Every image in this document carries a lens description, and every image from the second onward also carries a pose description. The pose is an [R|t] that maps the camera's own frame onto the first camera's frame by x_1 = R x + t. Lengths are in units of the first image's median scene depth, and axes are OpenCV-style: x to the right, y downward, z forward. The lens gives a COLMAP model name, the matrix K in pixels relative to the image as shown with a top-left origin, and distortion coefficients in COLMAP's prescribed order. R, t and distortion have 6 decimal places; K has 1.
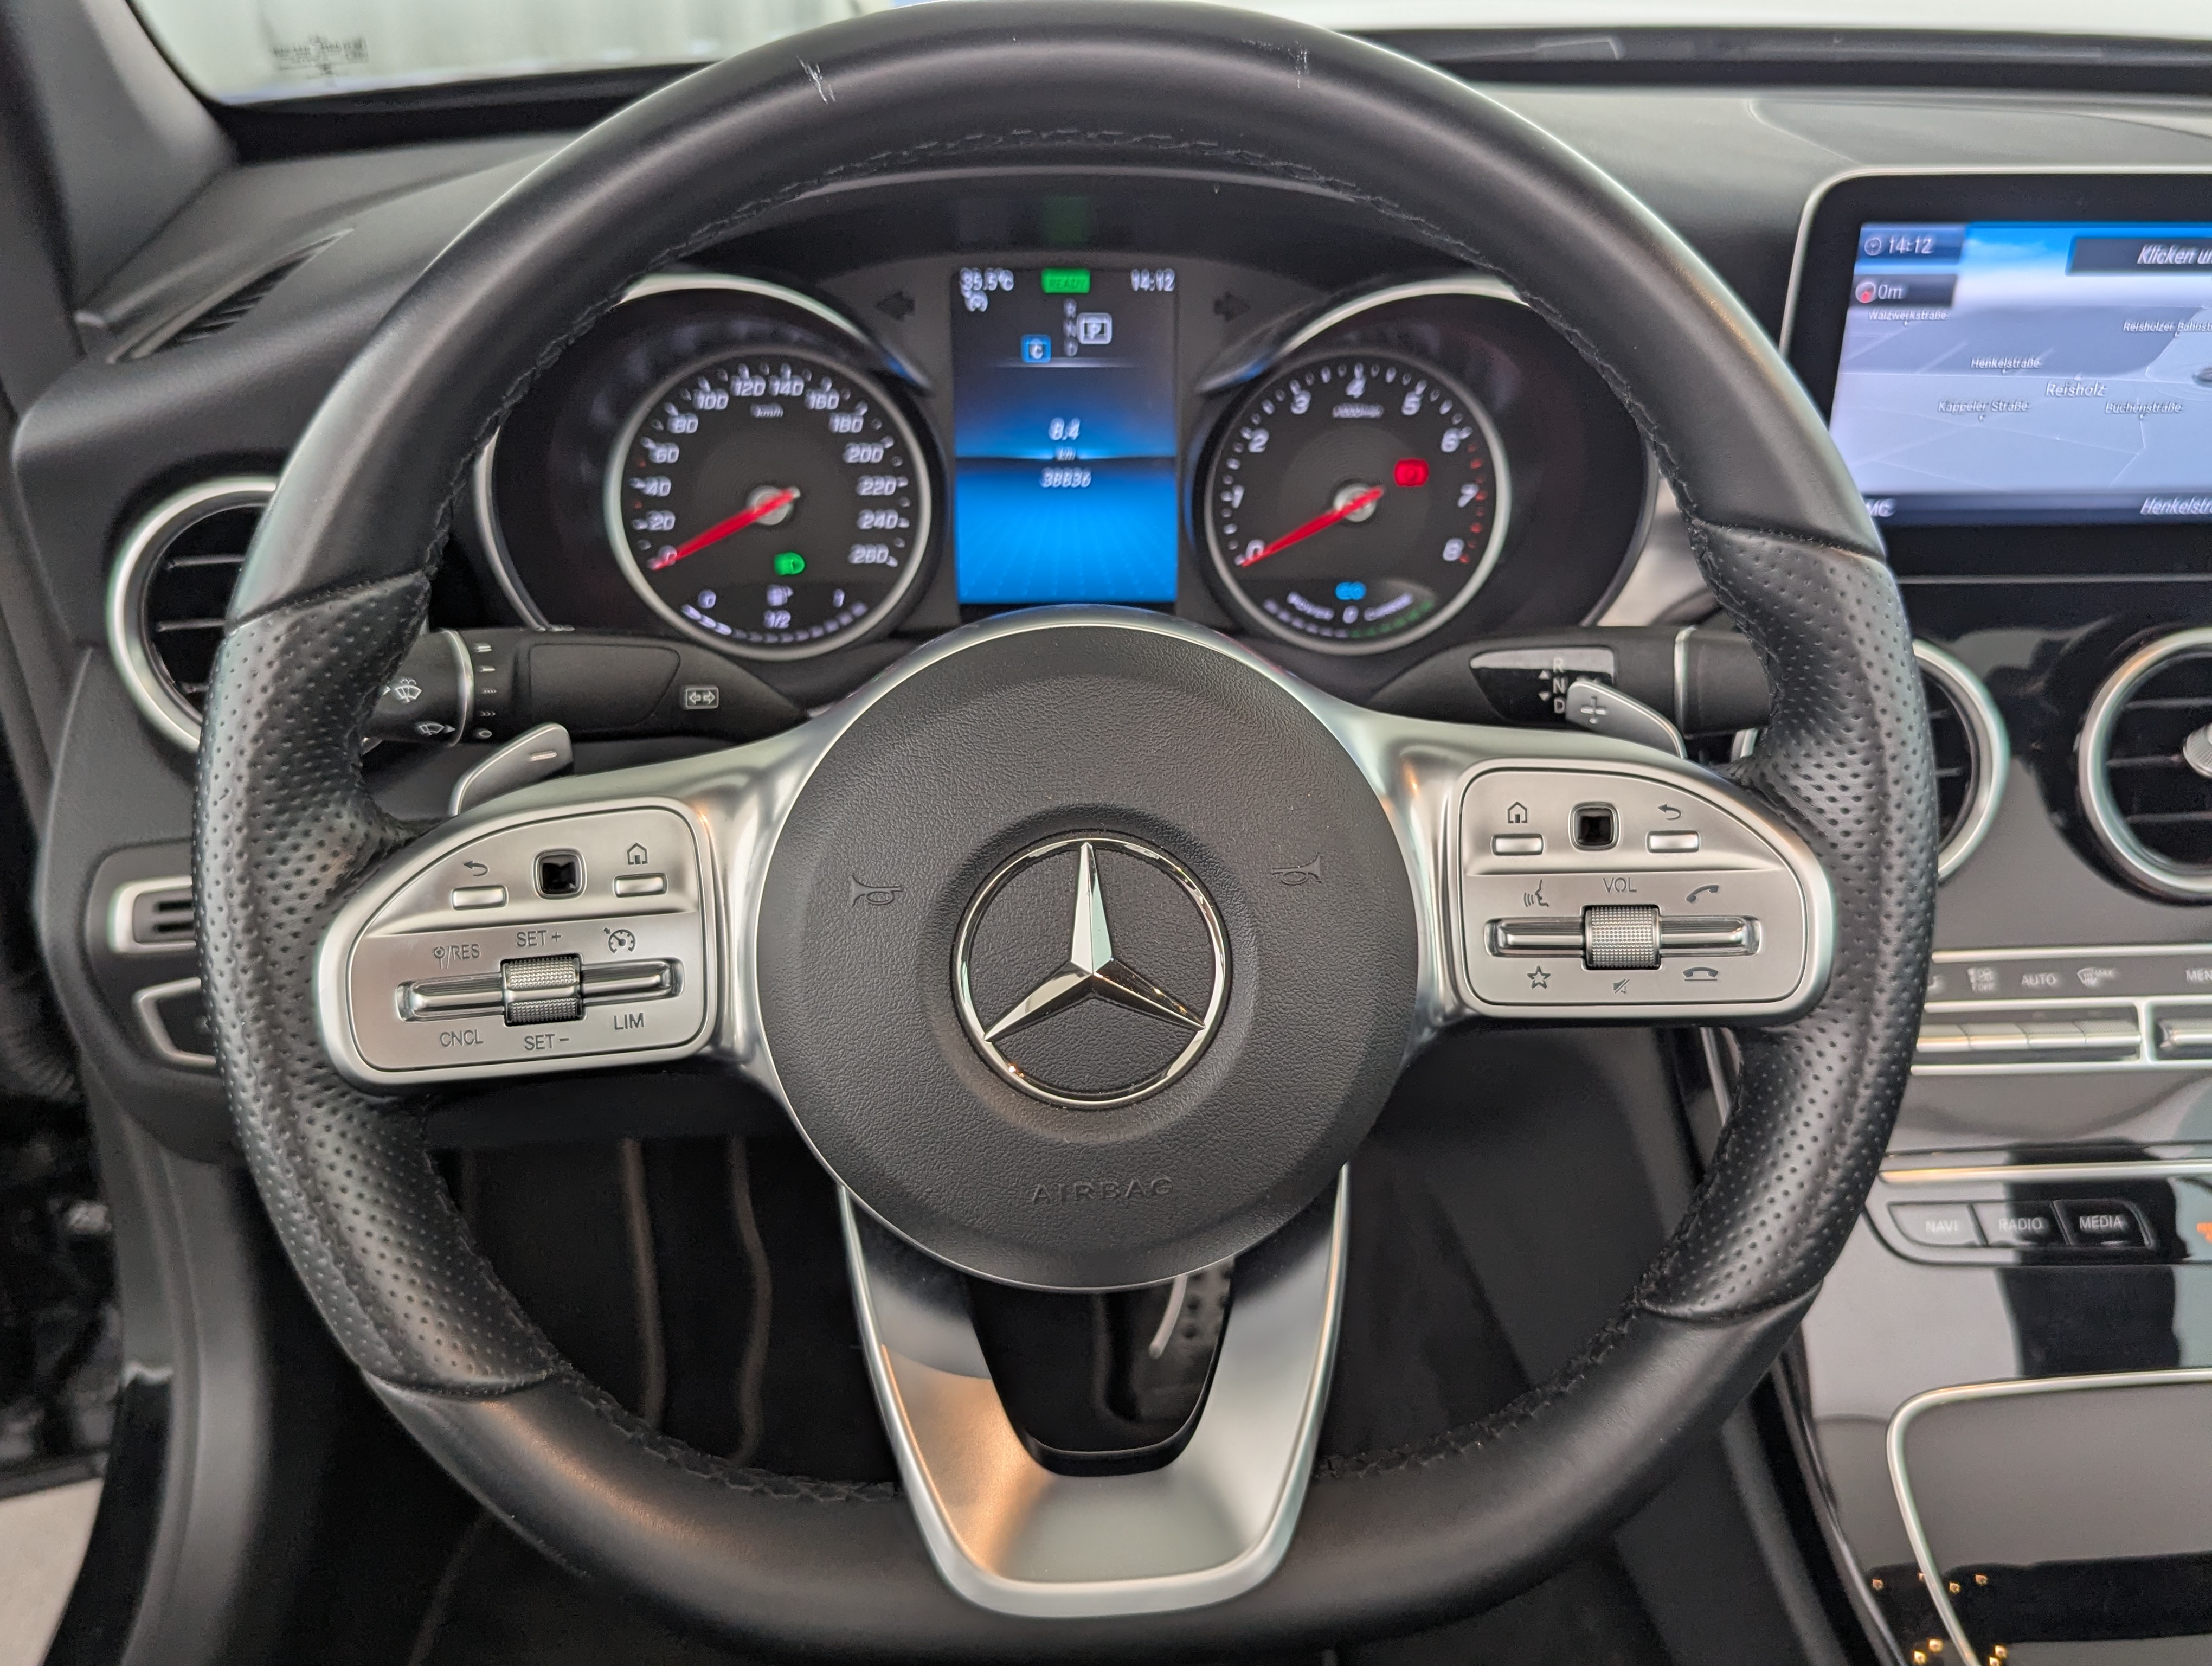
lens RADIAL K [[1983.2, 0, 1117.6], [0, 1983.2, 828.1], [0, 0, 1]] dist [0.038815, -0.025372]
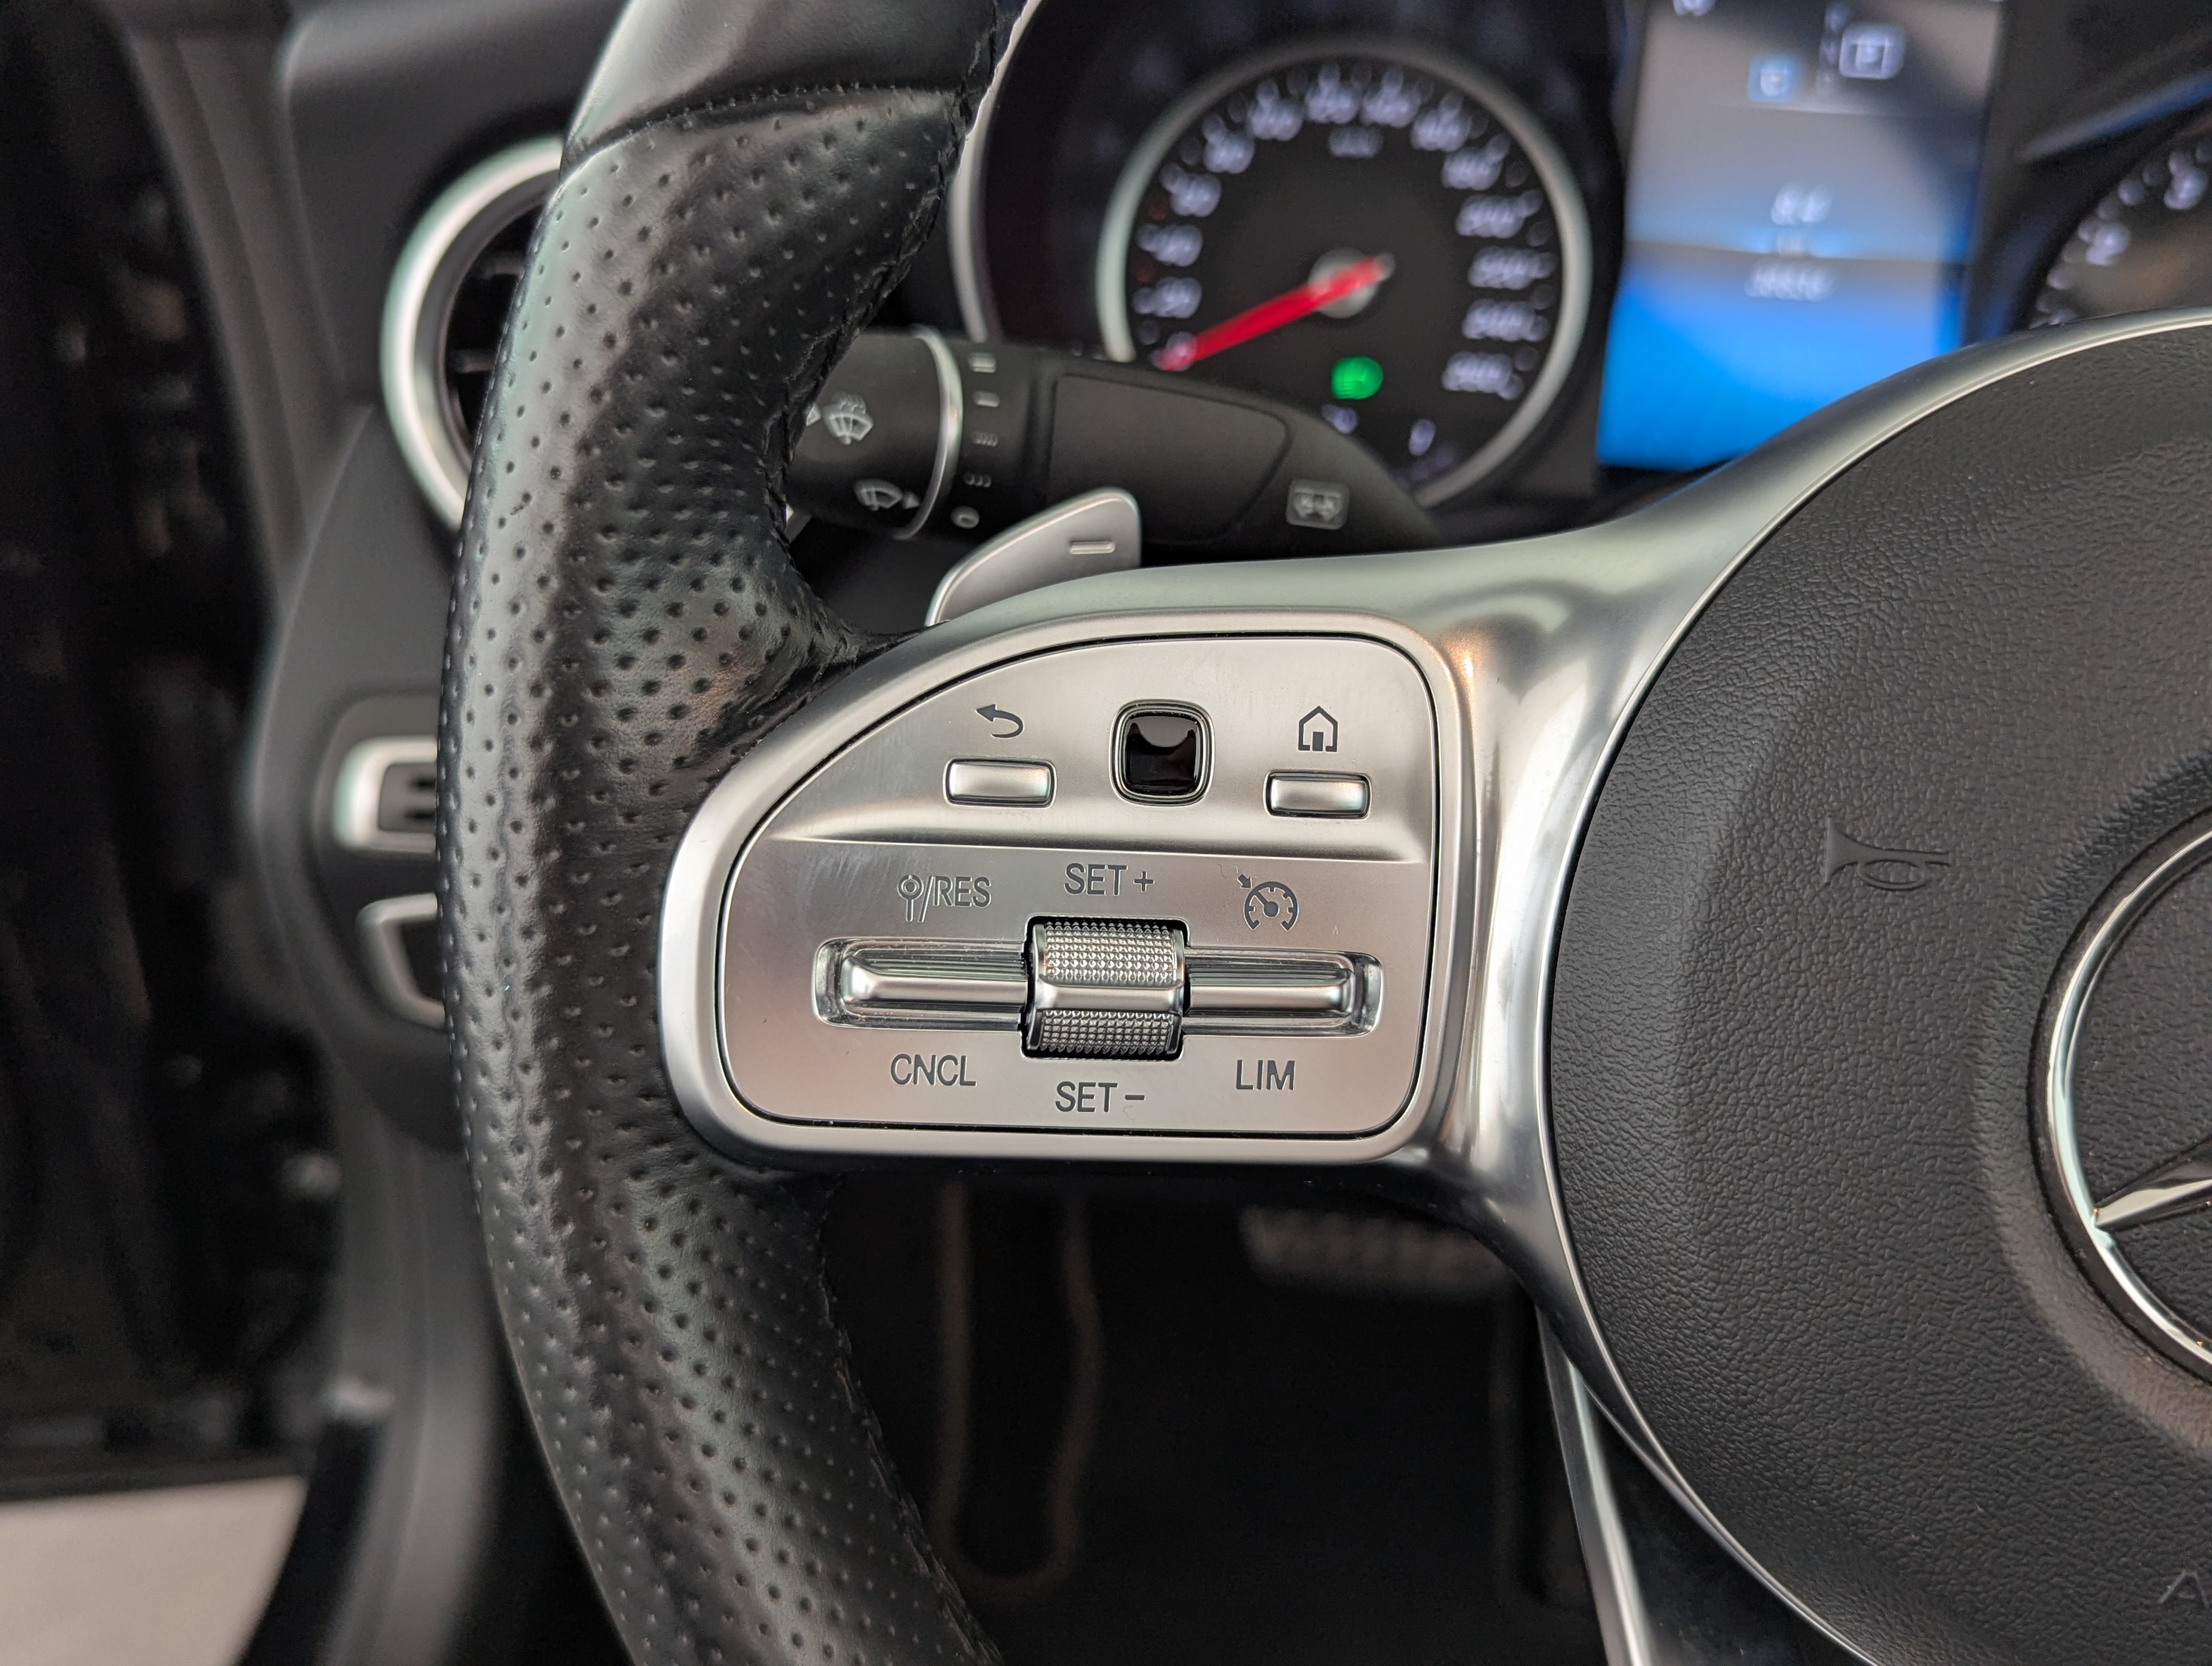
lens RADIAL K [[1980.0, 0, 1118.2], [0, 1980.0, 825.0], [0, 0, 1]] dist [0.011126, -0.015194]
pose [[0.986506, 0.104343, -0.126172, -0.224527], [-0.105724, 0.994386, -0.004278, 0.042785], [0.125017, 0.017560, 0.991999, 0.515695]]
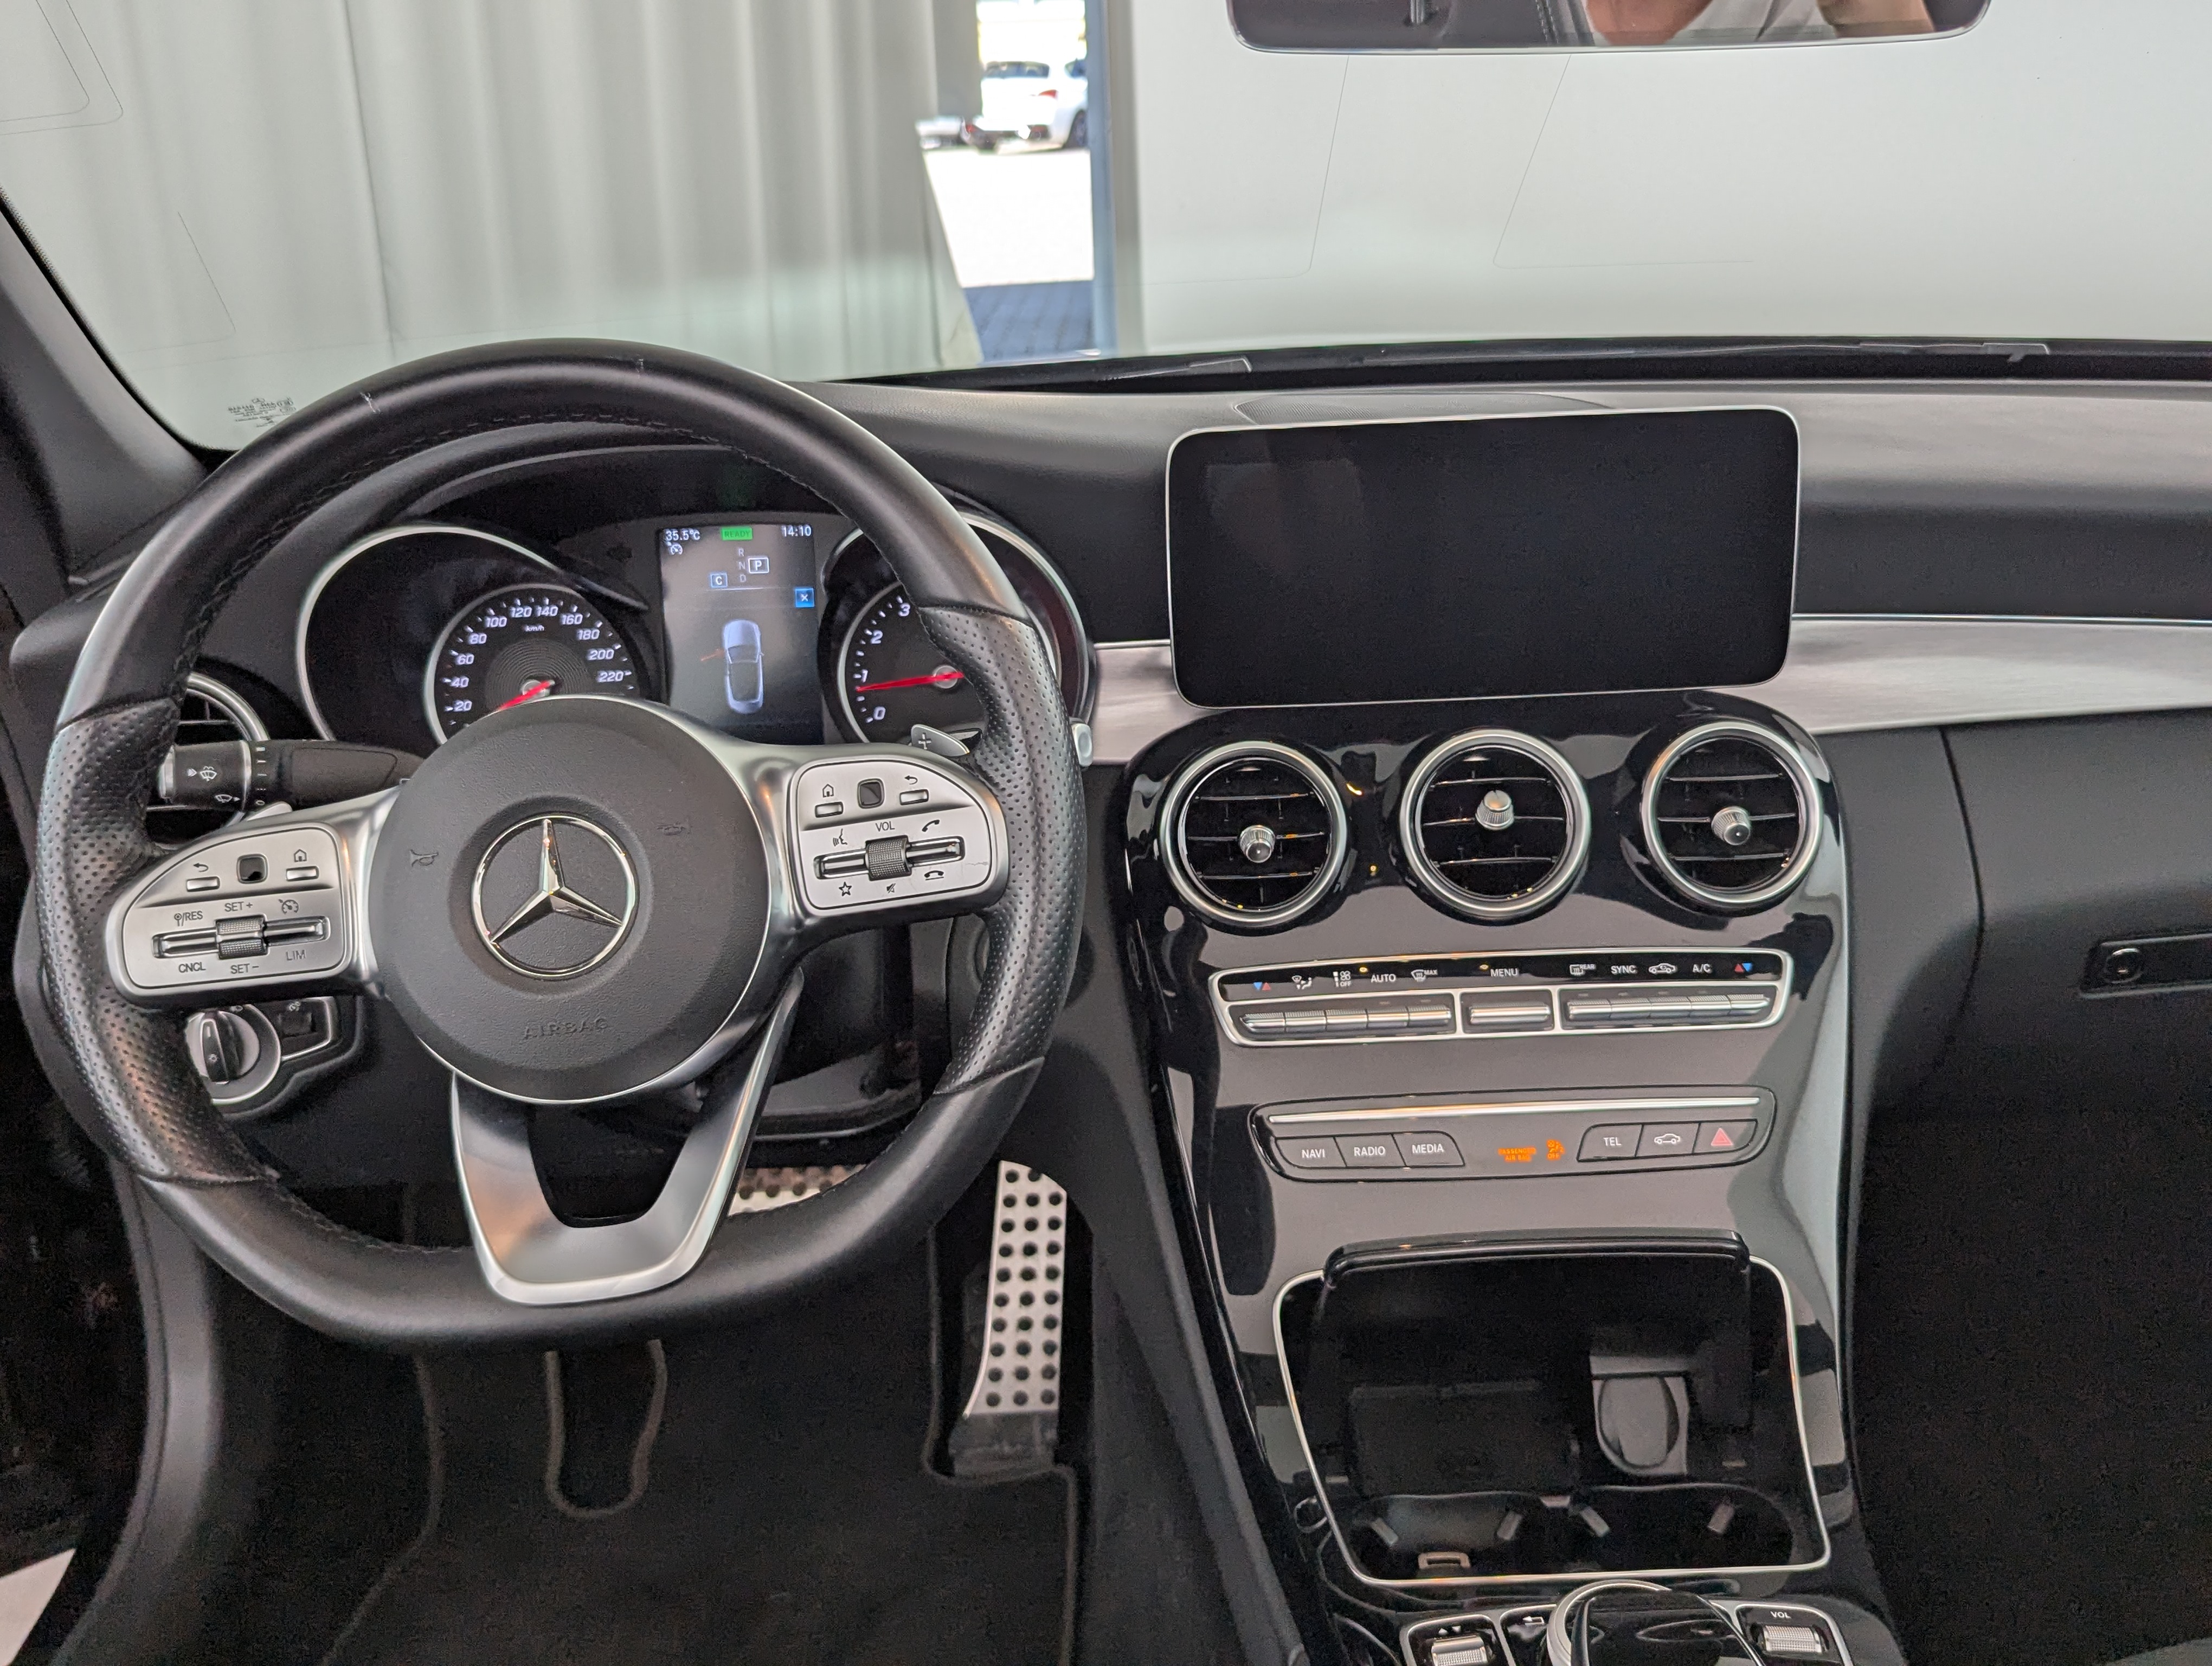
lens RADIAL K [[1980.0, 0, 1118.2], [0, 1980.0, 825.0], [0, 0, 1]] dist [0.011126, -0.015194]
pose [[0.996308, -0.032023, -0.079656, 0.554552], [0.019220, 0.987478, -0.156584, 0.258589], [0.083673, 0.154475, 0.984447, -0.570772]]
